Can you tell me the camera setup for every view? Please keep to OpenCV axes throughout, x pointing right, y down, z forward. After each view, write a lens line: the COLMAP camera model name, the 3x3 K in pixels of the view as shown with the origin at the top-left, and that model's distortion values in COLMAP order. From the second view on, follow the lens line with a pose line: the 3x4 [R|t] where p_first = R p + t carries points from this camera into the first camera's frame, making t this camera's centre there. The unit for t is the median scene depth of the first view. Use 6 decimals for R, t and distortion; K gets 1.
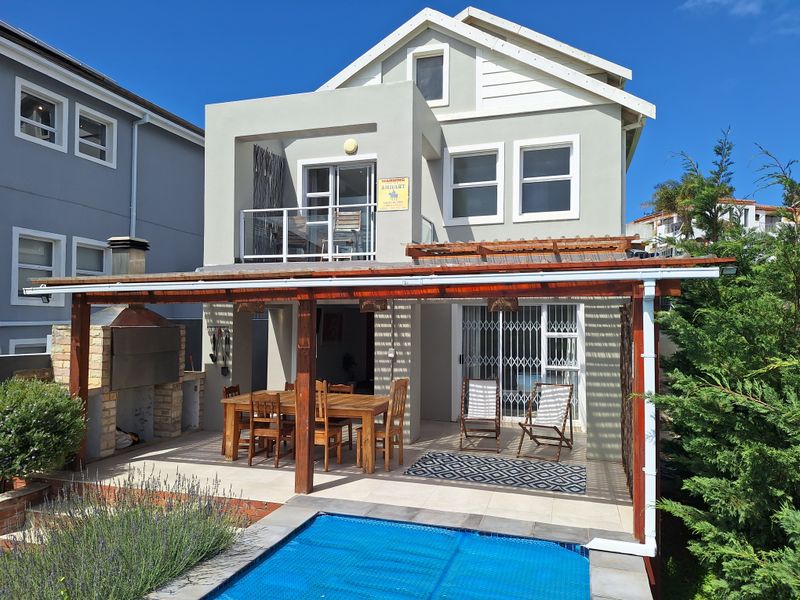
lens RADIAL K [[556.9, 0, 394.5], [0, 556.9, 307.8], [0, 0, 1]] dist [0.068557, -0.060895]
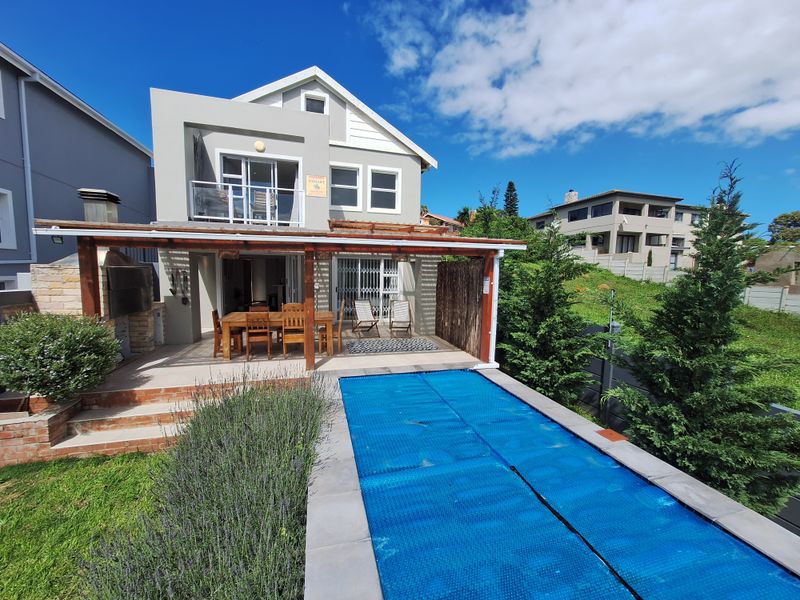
lens RADIAL K [[316.8, 0, 400.2], [0, 316.8, 300.7], [0, 0, 1]] dist [0.002750, 0.002697]
pose [[0.837229, -0.040531, 0.545349, -0.324954], [-0.026892, 0.992992, 0.115084, 0.010778], [-0.546192, -0.111017, 0.830271, 0.082775]]
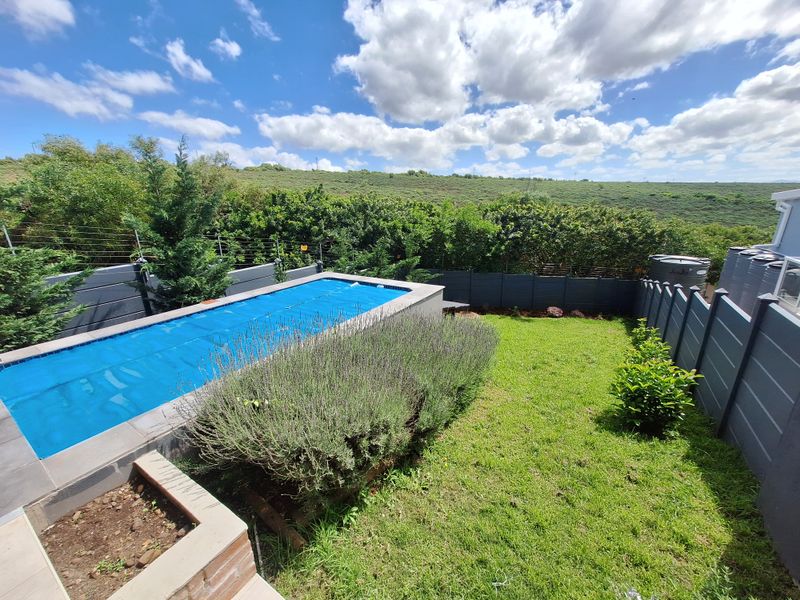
lens RADIAL K [[316.8, 0, 402.2], [0, 316.8, 297.9], [0, 0, 1]] dist [0.002750, 0.002697]
pose [[-0.969510, -0.062763, 0.236880, -0.433917], [0.003311, 0.963202, 0.268758, 0.039498], [-0.245031, 0.261348, -0.933626, 0.802484]]
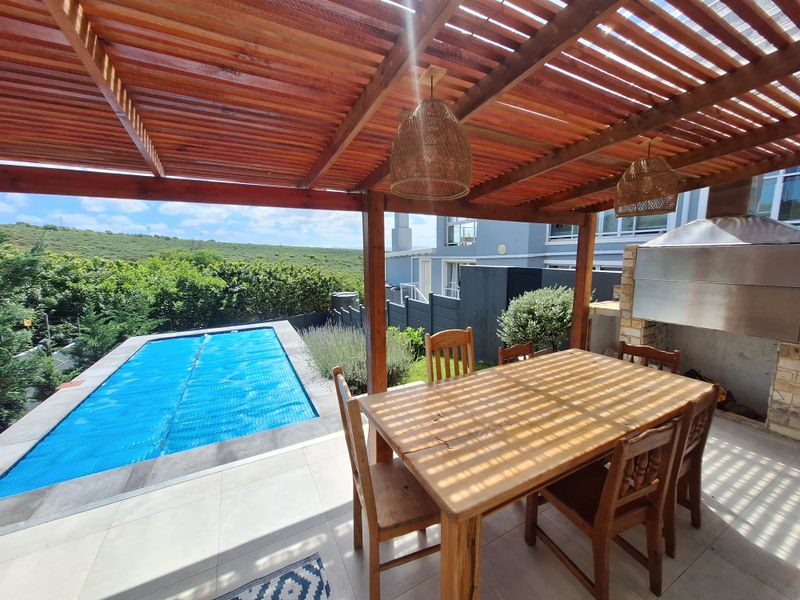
lens RADIAL K [[316.8, 0, 402.2], [0, 316.8, 299.6], [0, 0, 1]] dist [0.002750, 0.002697]
pose [[-0.694428, 0.104757, -0.711896, 0.114816], [0.027999, 0.992530, 0.118741, 0.043938], [0.719017, 0.062524, -0.692174, 1.014222]]
